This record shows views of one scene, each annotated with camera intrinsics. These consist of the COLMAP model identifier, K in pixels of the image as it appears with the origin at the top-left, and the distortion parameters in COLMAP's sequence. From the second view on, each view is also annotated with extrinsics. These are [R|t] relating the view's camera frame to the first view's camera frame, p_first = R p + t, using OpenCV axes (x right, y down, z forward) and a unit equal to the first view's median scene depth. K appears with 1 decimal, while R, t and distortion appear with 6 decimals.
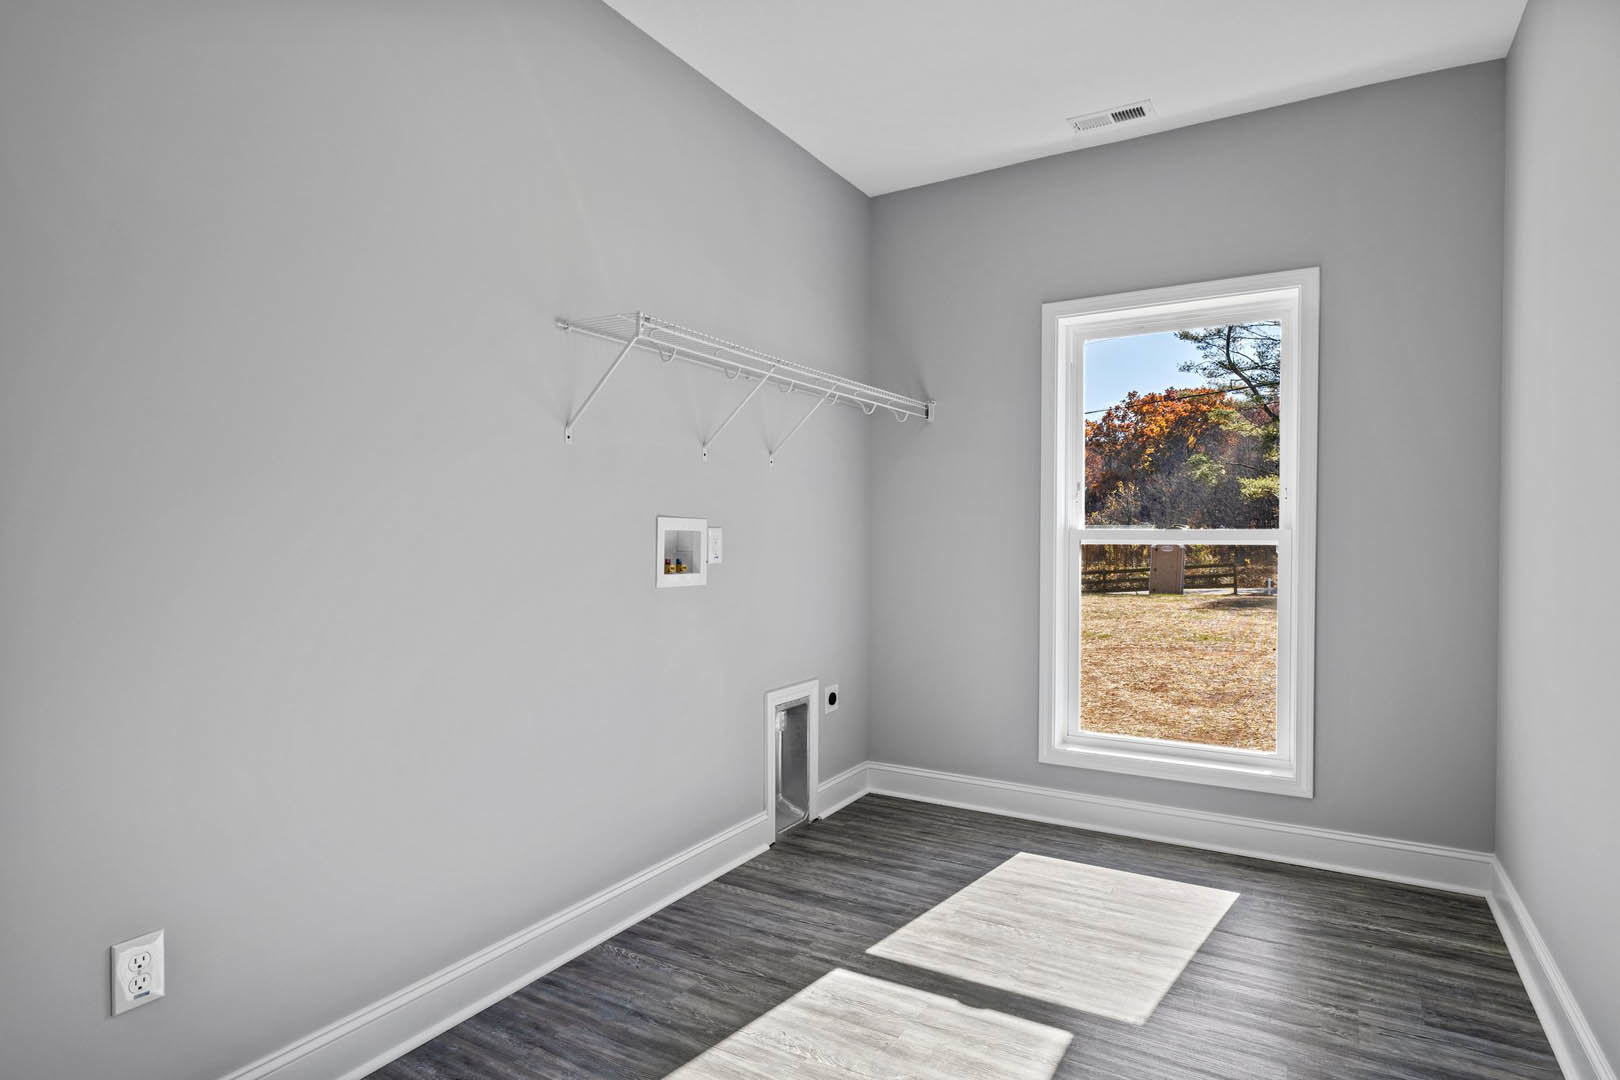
lens RADIAL K [[864.5, 0, 822.6], [0, 864.5, 537.9], [0, 0, 1]] dist [0.002694, -0.000074]
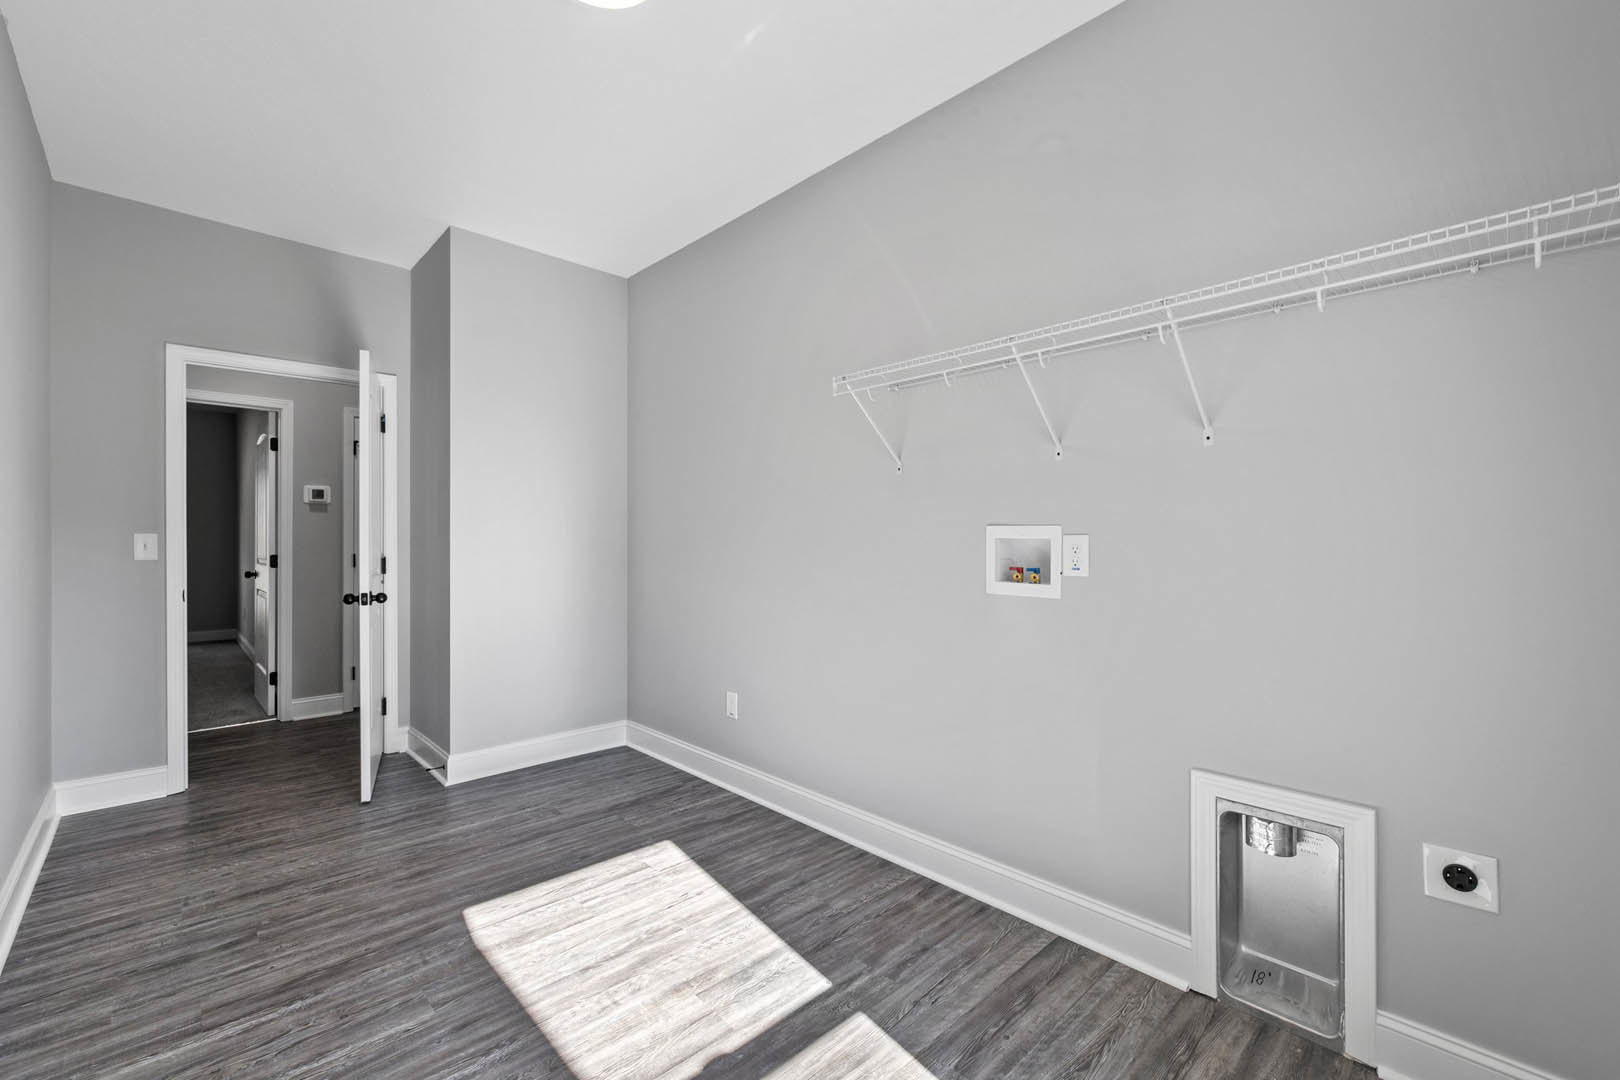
lens RADIAL K [[675.3, 0, 820.9], [0, 675.3, 542.2], [0, 0, 1]] dist [0.002150, 0.000442]
pose [[-0.261510, -0.012727, -0.965117, 0.699235], [-0.016821, 0.999821, -0.008627, 0.006633], [0.965054, 0.013978, -0.261677, 1.087251]]
